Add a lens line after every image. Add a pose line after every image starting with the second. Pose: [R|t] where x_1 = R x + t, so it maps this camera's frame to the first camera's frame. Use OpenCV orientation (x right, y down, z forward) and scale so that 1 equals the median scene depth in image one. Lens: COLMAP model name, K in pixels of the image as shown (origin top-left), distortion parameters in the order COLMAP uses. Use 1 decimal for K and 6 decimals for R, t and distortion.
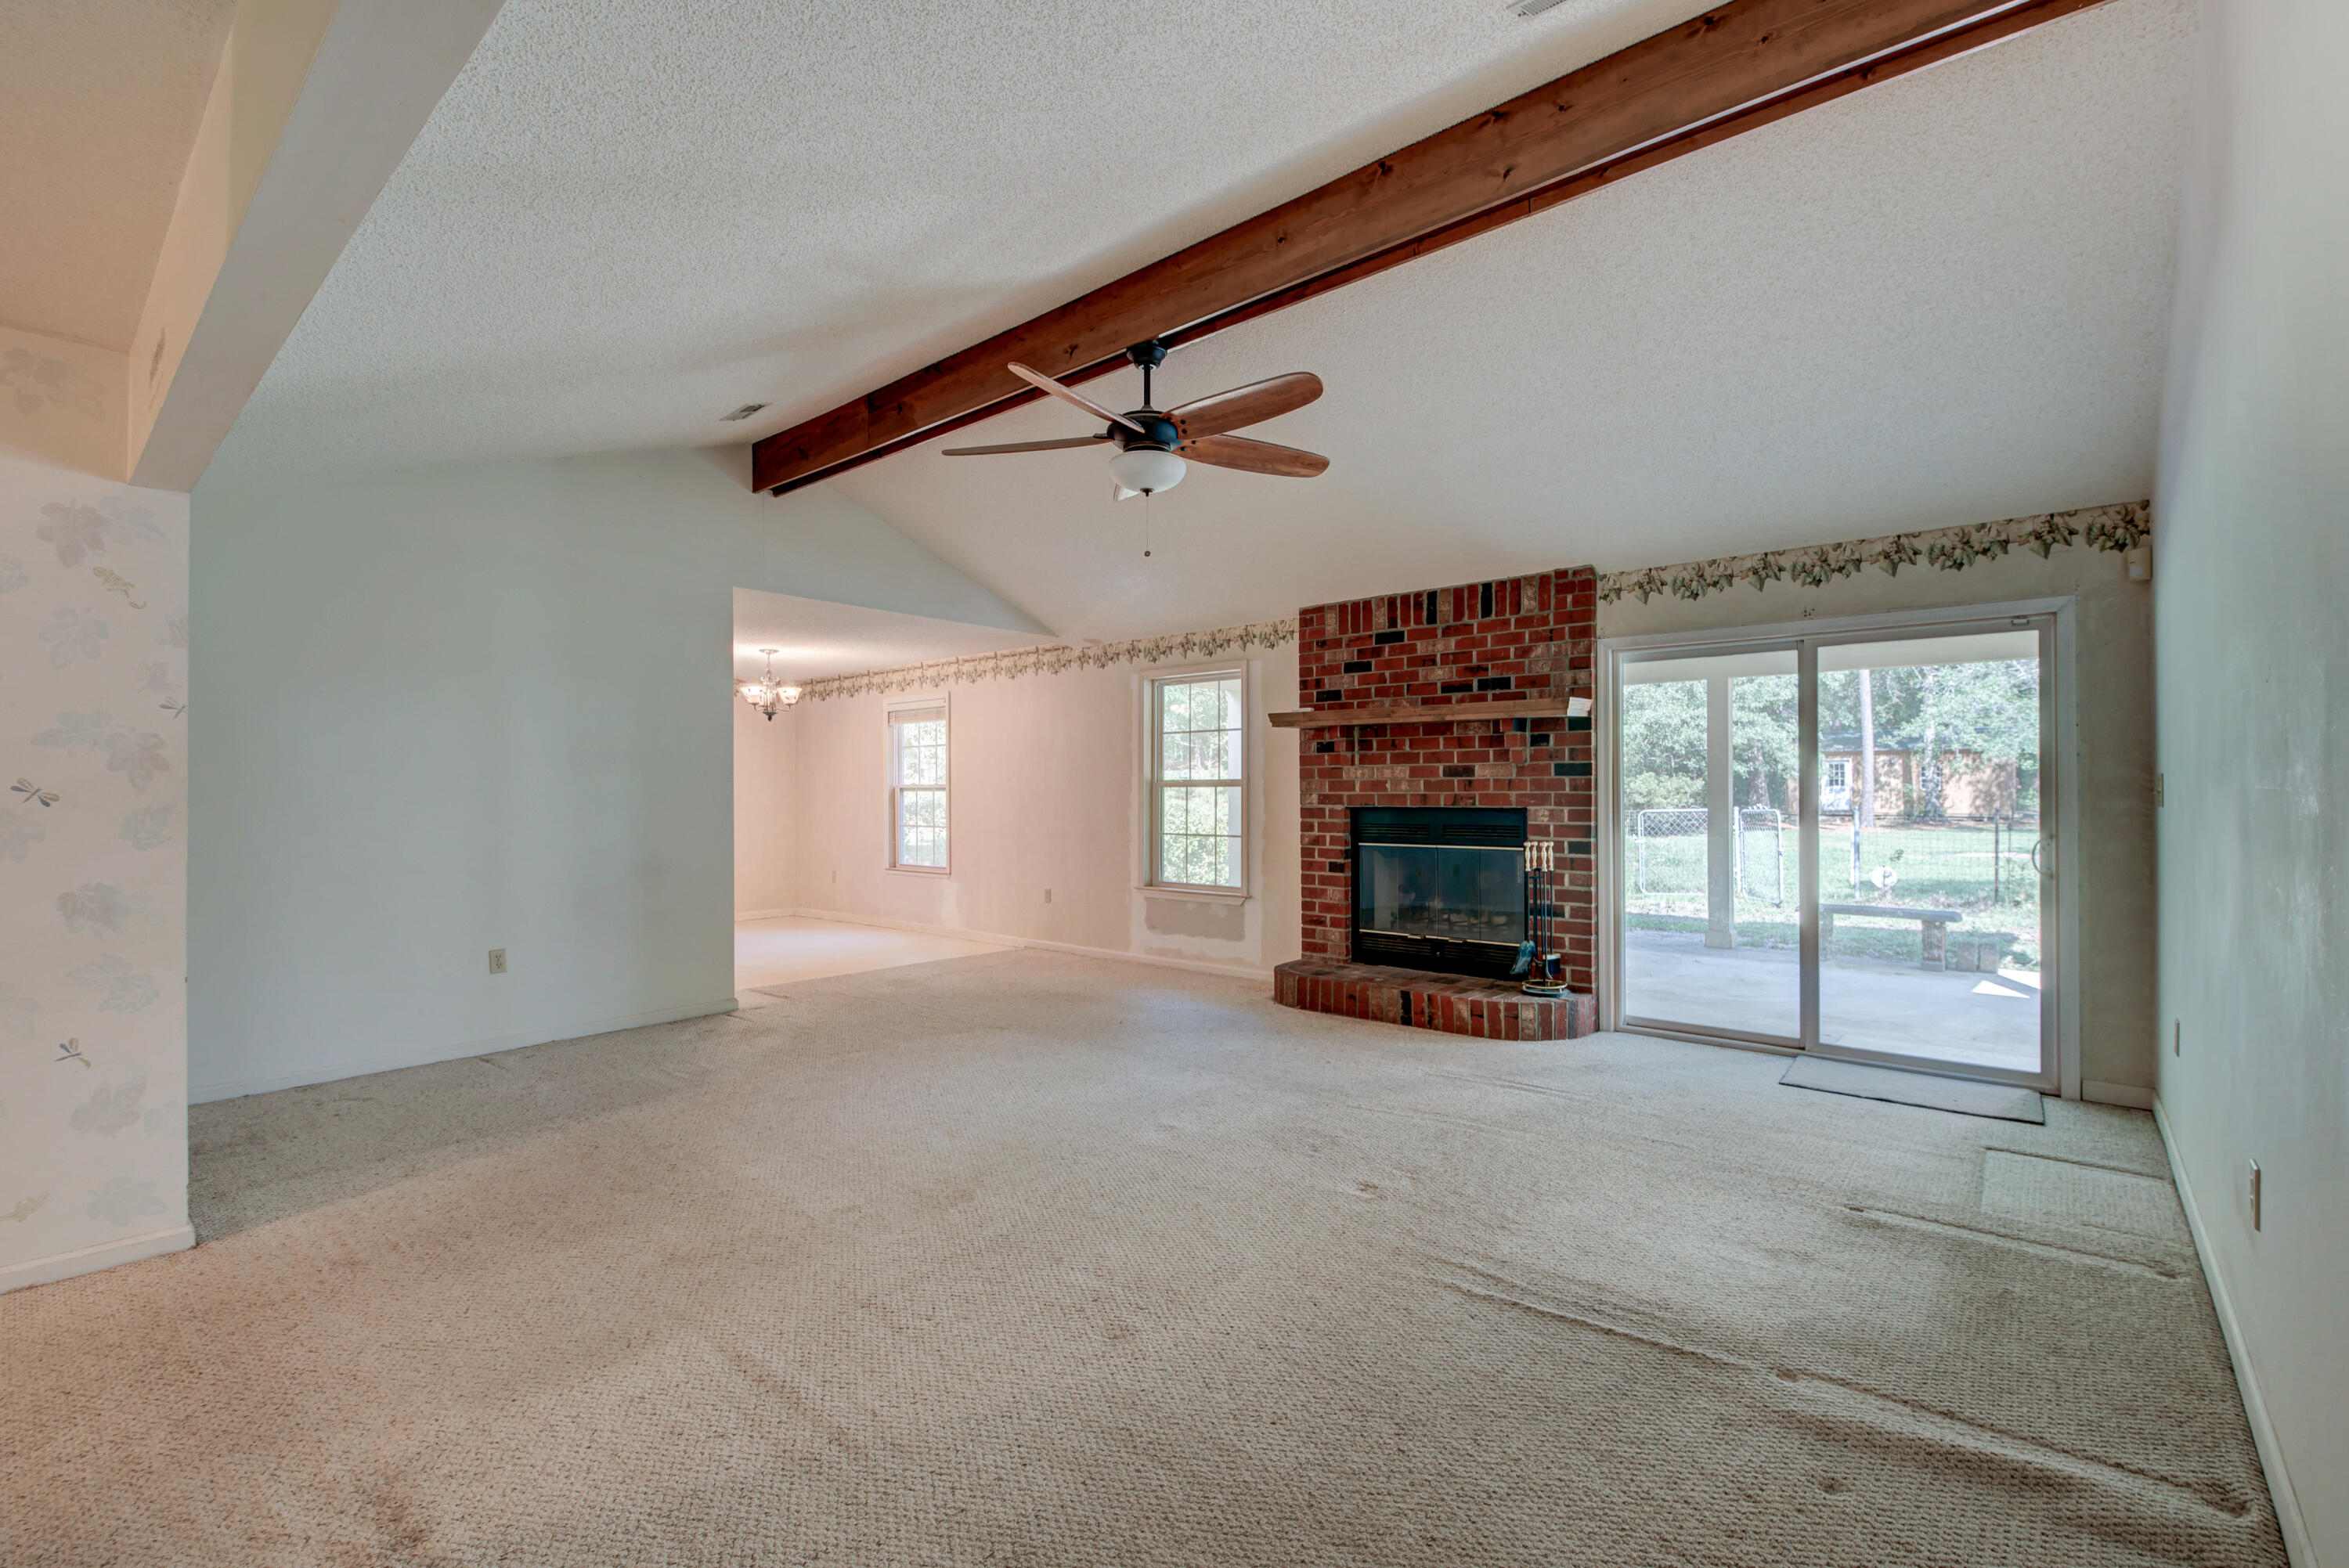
lens RADIAL K [[1012.0, 0, 1174.5], [0, 1012.0, 784.0], [0, 0, 1]] dist [-0.000300, -0.000337]
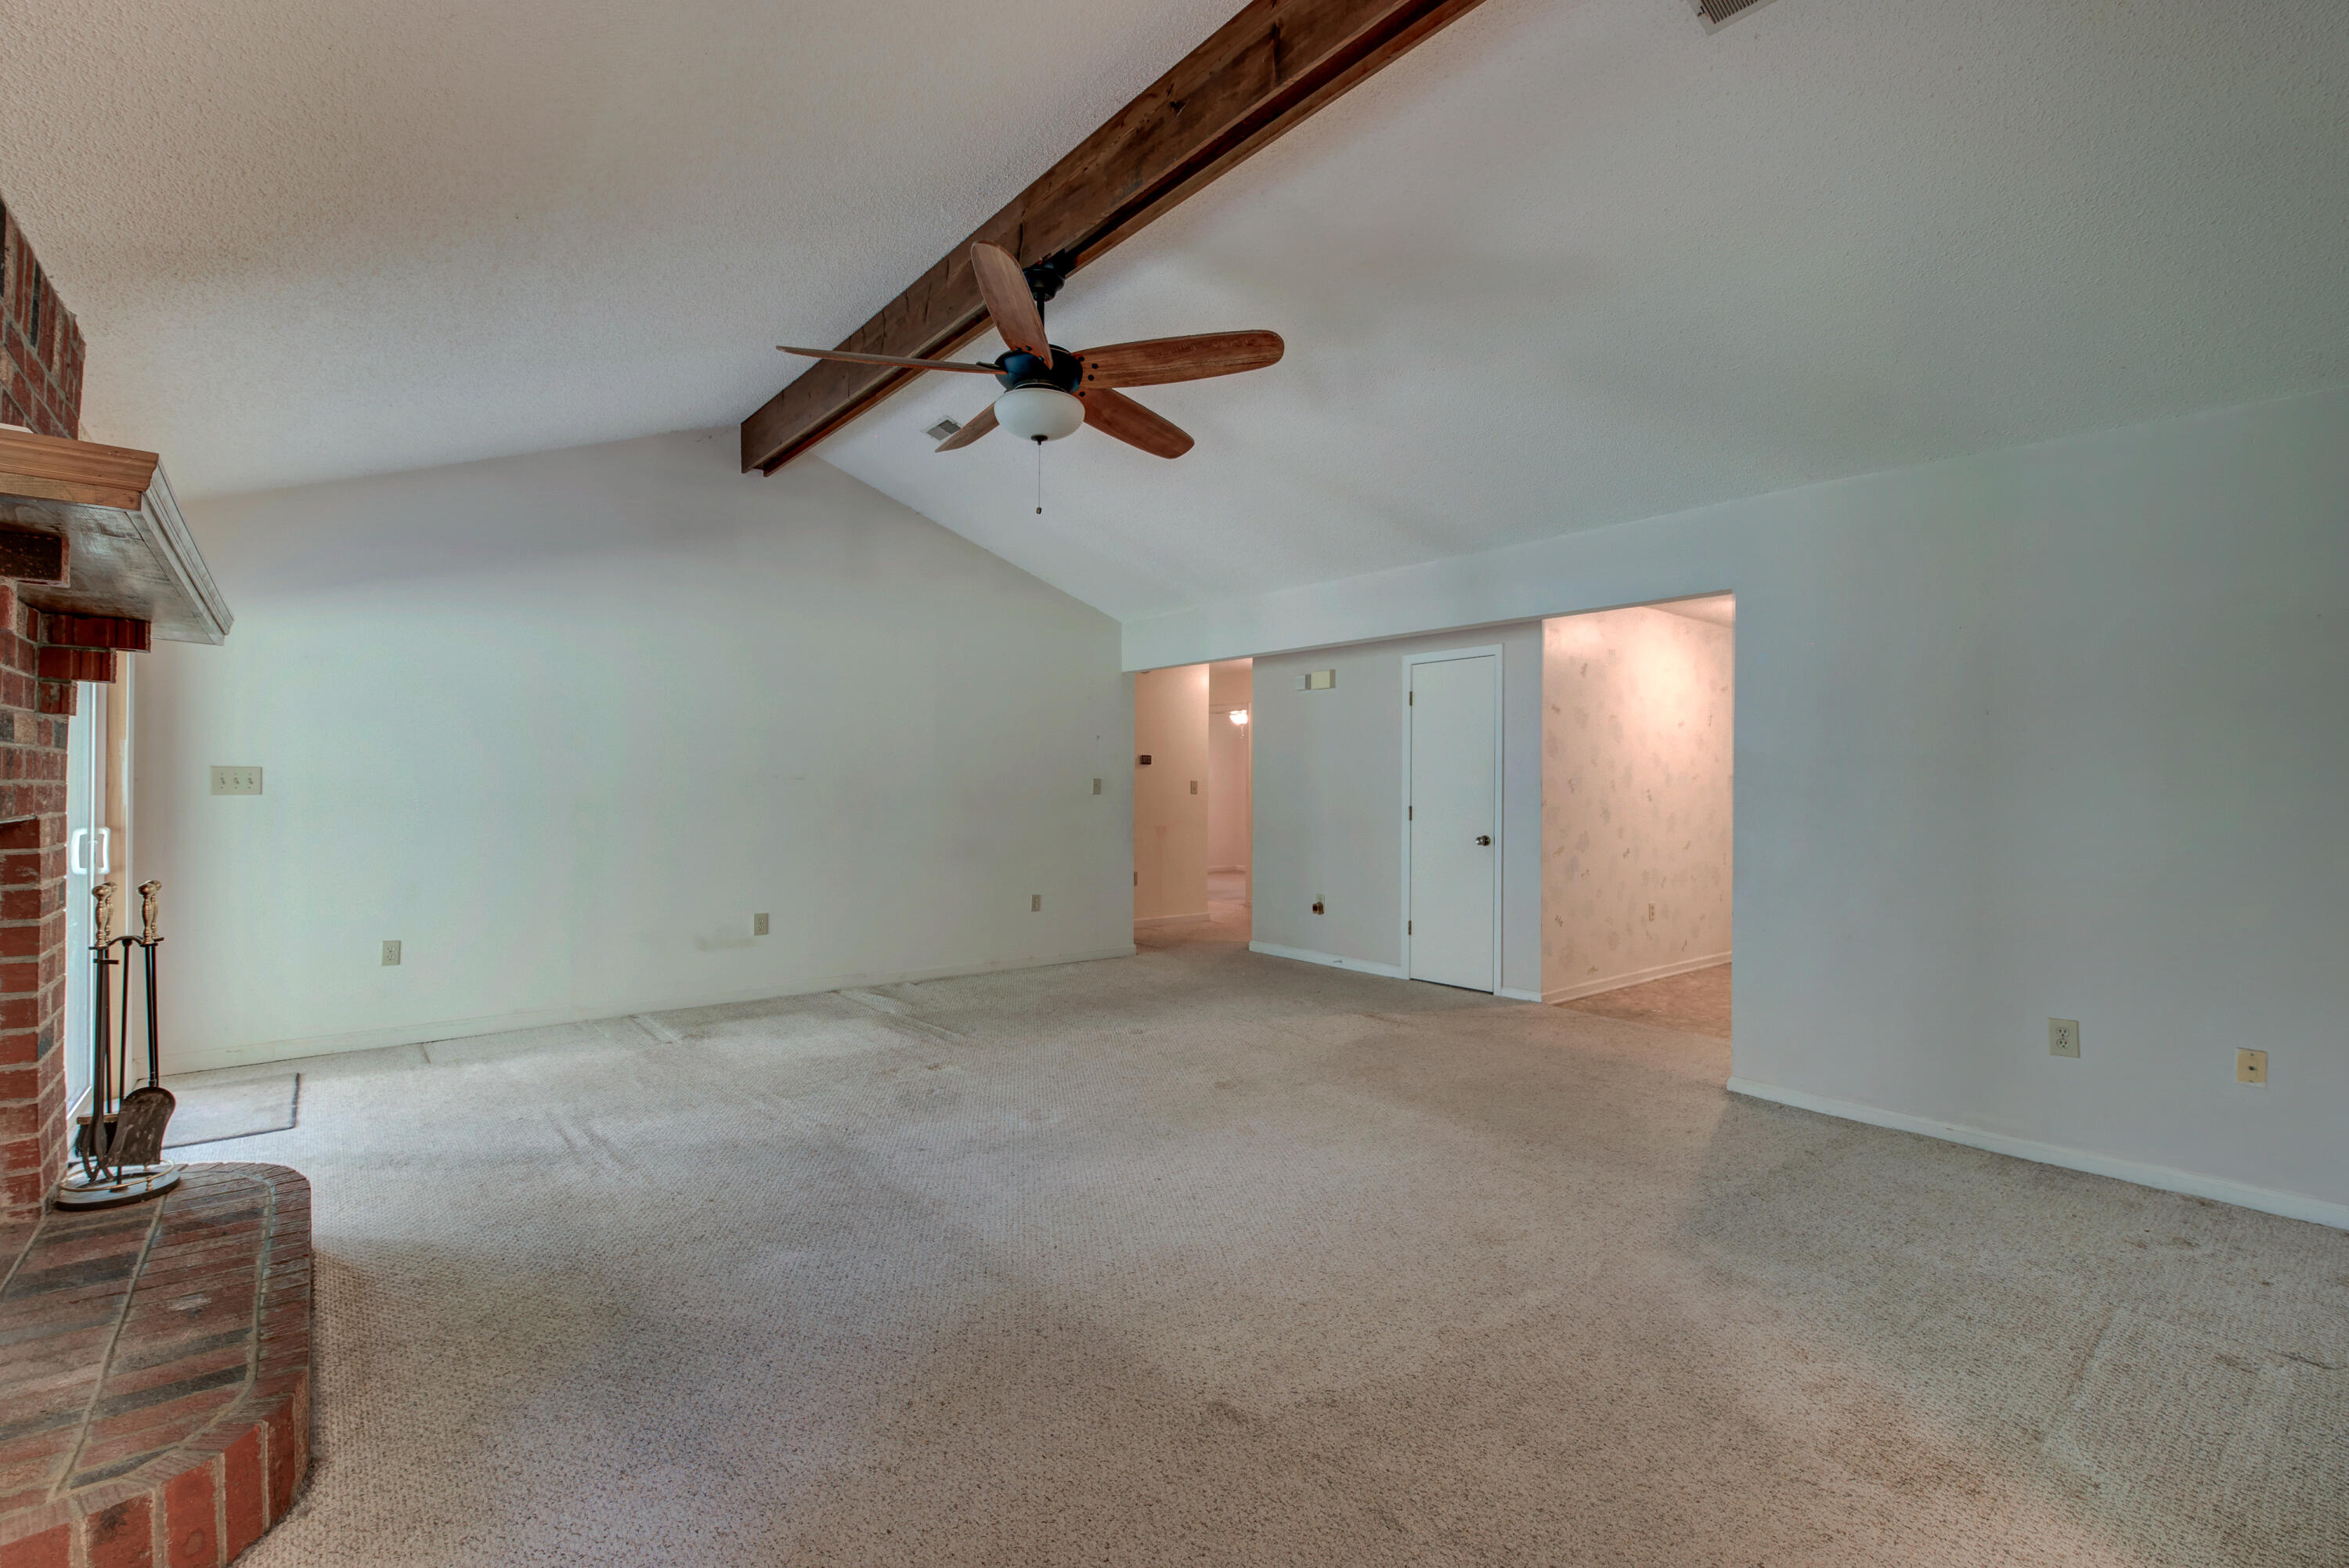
lens RADIAL K [[1034.0, 0, 1145.5], [0, 1034.0, 777.4], [0, 0, 1]] dist [0.001861, 0.000051]
pose [[-0.982030, -0.001644, 0.188720, -0.195893], [-0.004793, 0.999857, -0.016231, 0.010861], [-0.188666, -0.016844, -0.981897, 1.274025]]
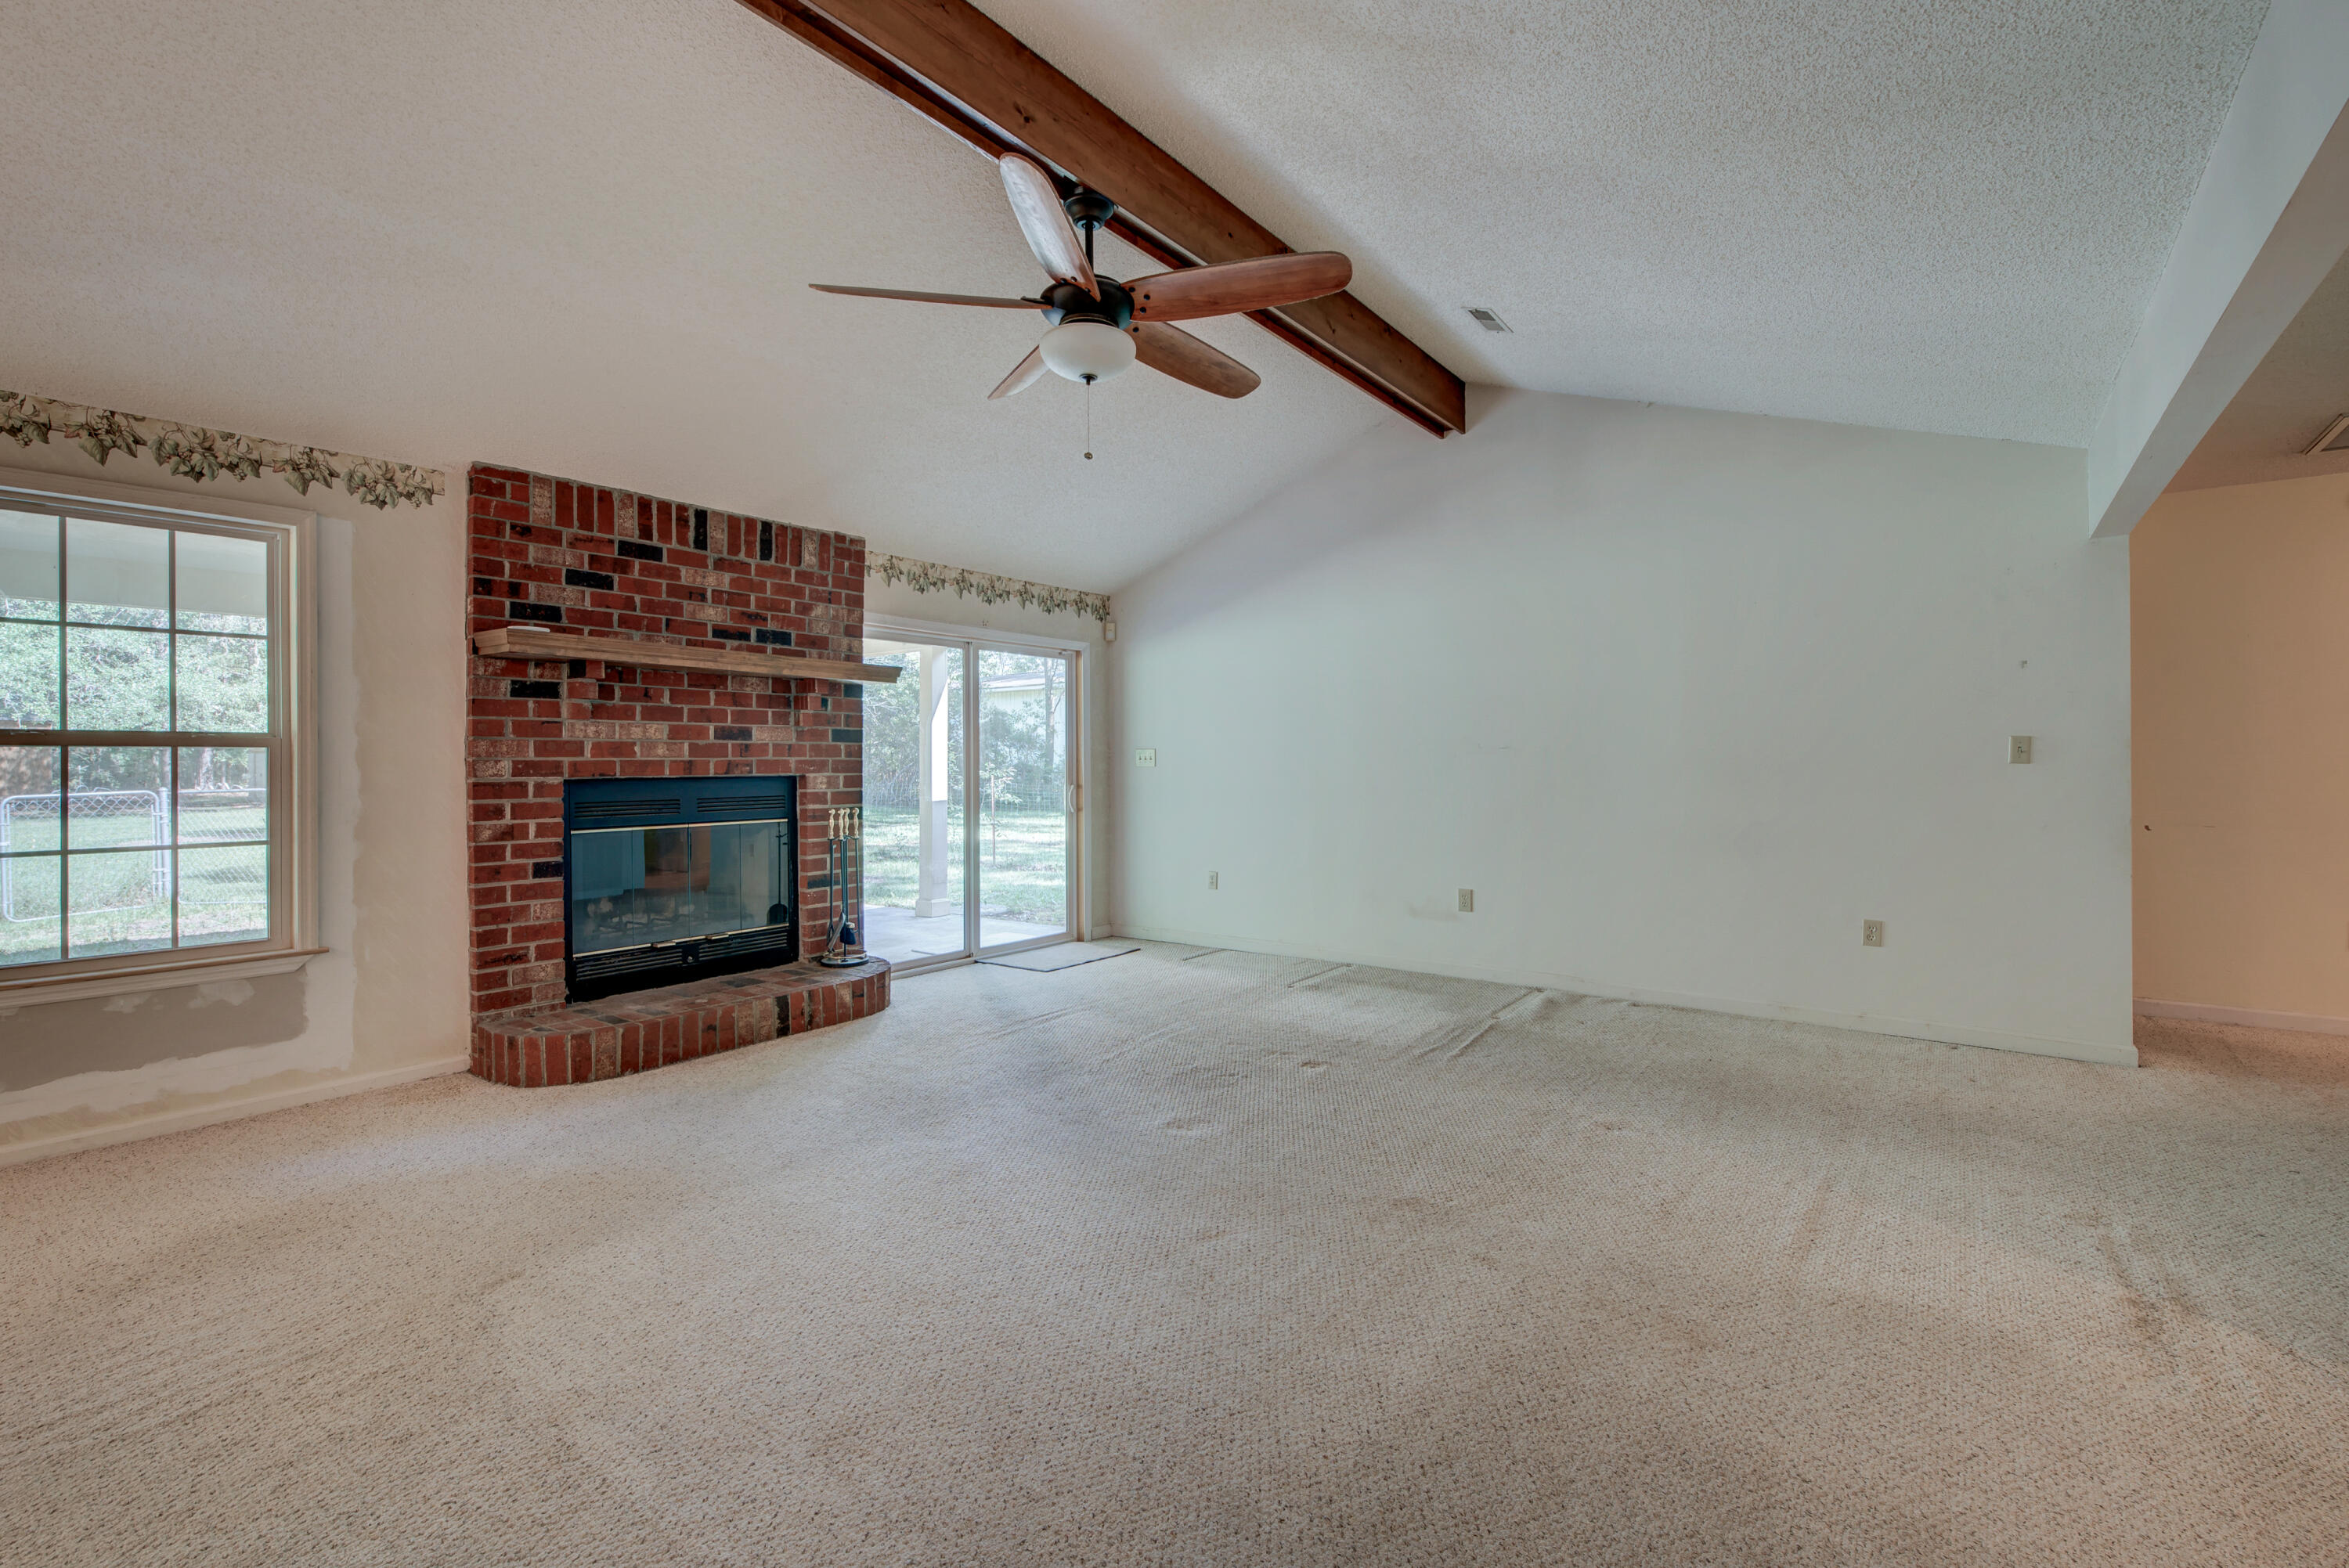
lens RADIAL K [[1020.5, 0, 1172.6], [0, 1020.5, 763.8], [0, 0, 1]] dist [0.000161, -0.000520]
pose [[-0.054057, 0.002929, 0.998534, -0.581805], [-0.001310, 0.999995, -0.003004, 0.014647], [-0.998537, -0.001471, -0.054053, 0.672165]]
